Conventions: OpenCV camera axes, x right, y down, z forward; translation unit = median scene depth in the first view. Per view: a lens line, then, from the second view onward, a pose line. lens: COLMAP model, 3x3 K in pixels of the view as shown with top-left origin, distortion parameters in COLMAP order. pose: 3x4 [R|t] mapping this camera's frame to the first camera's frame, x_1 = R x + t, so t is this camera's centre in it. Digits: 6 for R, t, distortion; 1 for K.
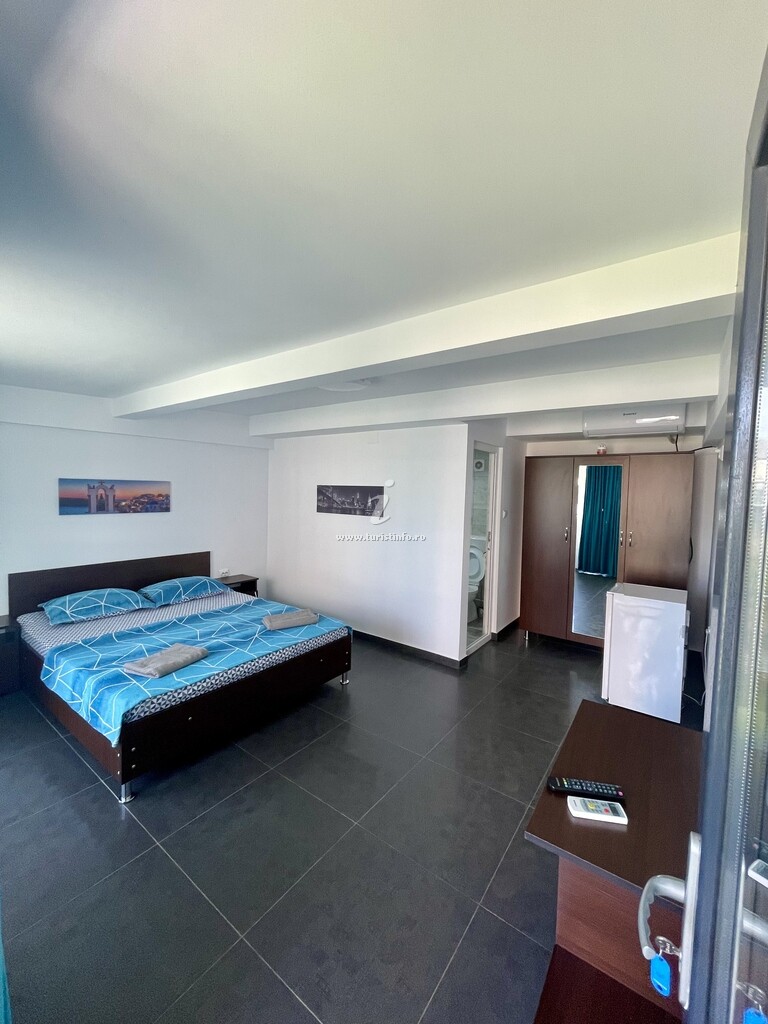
lens RADIAL K [[412.0, 0, 385.0], [0, 412.0, 509.2], [0, 0, 1]] dist [-0.000069, 0.000054]
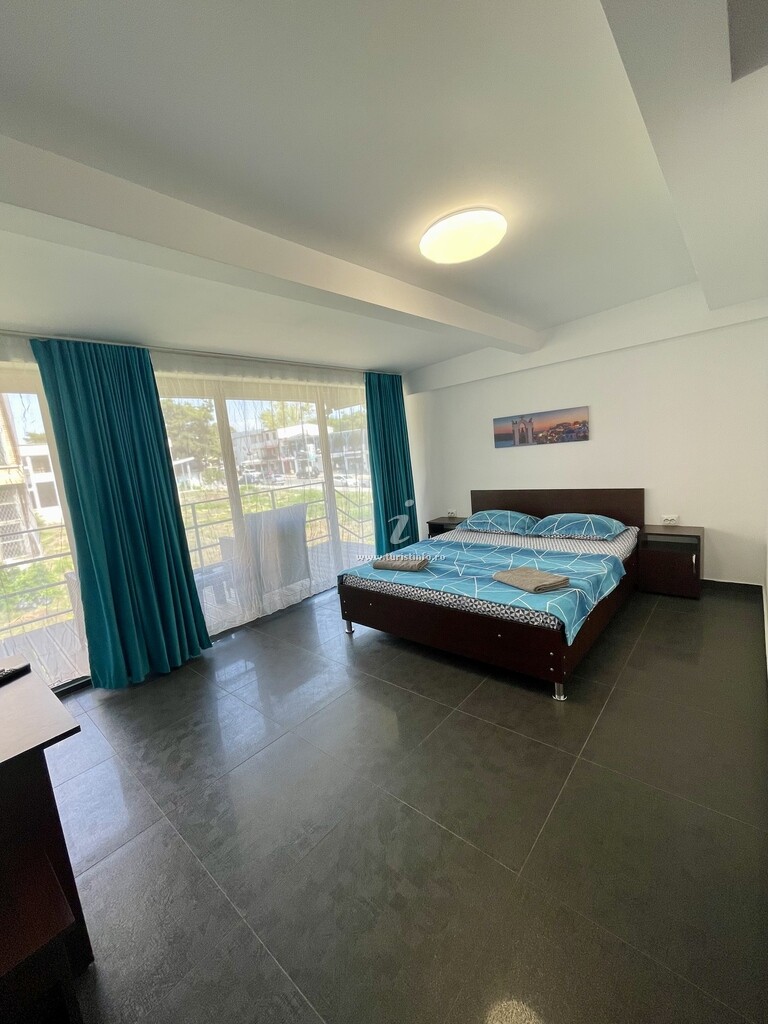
lens RADIAL K [[412.0, 0, 385.0], [0, 412.0, 509.2], [0, 0, 1]] dist [-0.000069, 0.000054]
pose [[-0.084817, 0.123892, -0.988664, 0.483143], [0.046639, 0.991646, 0.120264, 0.030615], [0.995304, -0.035910, -0.089886, 0.720793]]
